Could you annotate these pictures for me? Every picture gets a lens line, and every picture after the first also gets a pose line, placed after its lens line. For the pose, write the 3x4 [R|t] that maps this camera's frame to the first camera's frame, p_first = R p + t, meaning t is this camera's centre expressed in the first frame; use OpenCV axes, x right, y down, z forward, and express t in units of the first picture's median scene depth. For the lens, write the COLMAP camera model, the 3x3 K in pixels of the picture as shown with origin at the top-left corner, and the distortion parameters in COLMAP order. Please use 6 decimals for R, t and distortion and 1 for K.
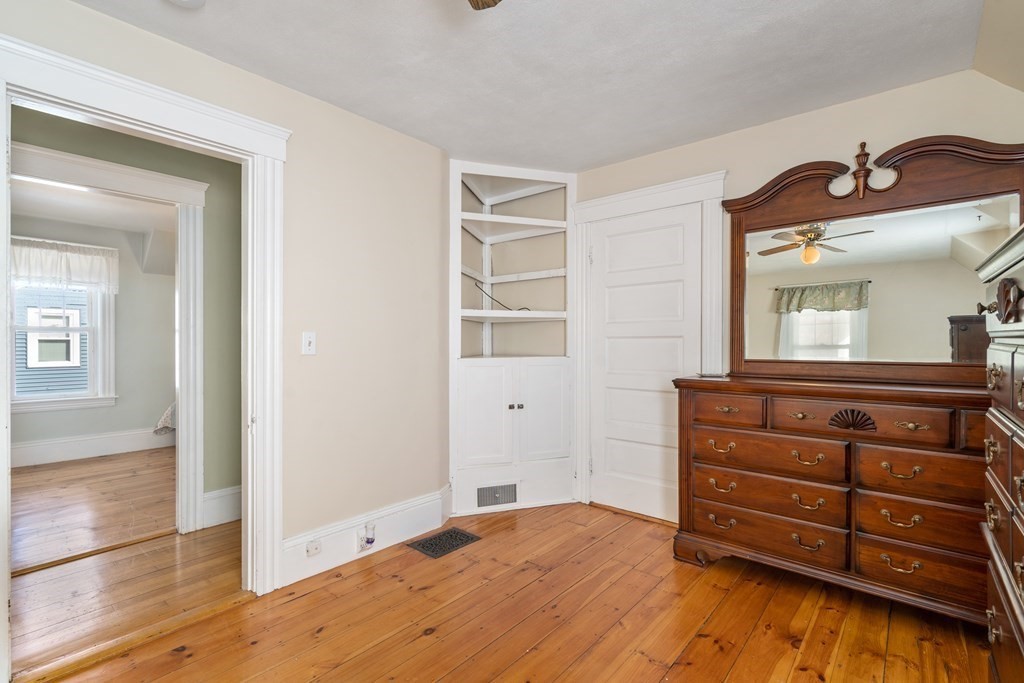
lens RADIAL K [[477.8, 0, 512.0], [0, 477.8, 341.5], [0, 0, 1]] dist [-0.002499, 0.000994]
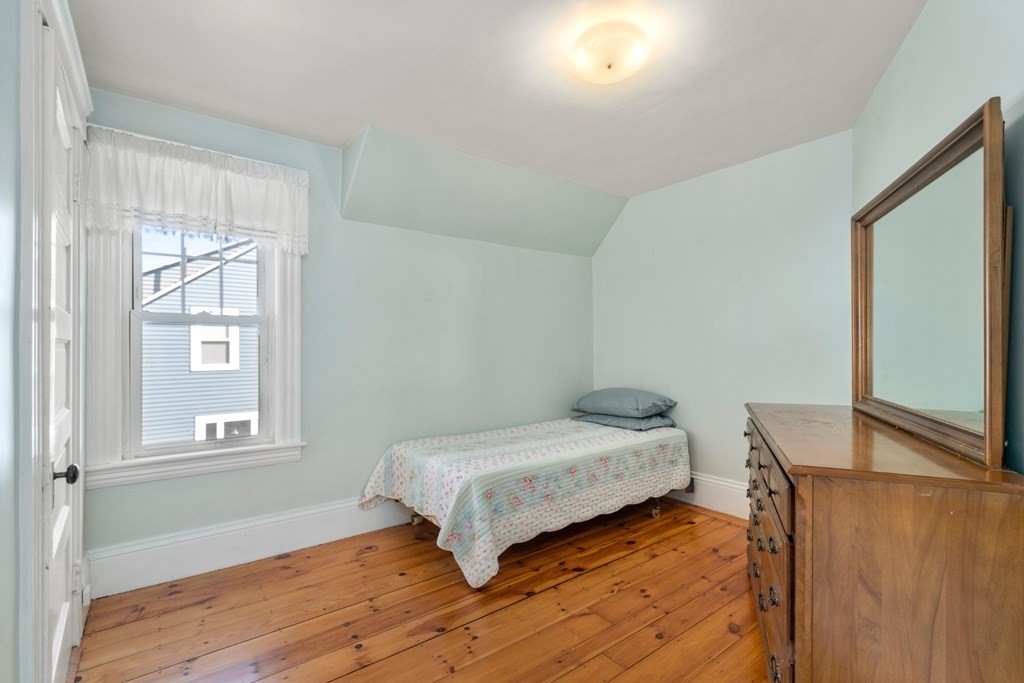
lens RADIAL K [[477.8, 0, 512.0], [0, 477.8, 341.5], [0, 0, 1]] dist [-0.002499, 0.000994]
pose [[0.977483, 0.000028, -0.211014, -0.274045], [-0.000956, 0.999990, -0.004294, 0.000861], [0.211011, 0.004399, 0.977474, 0.294858]]
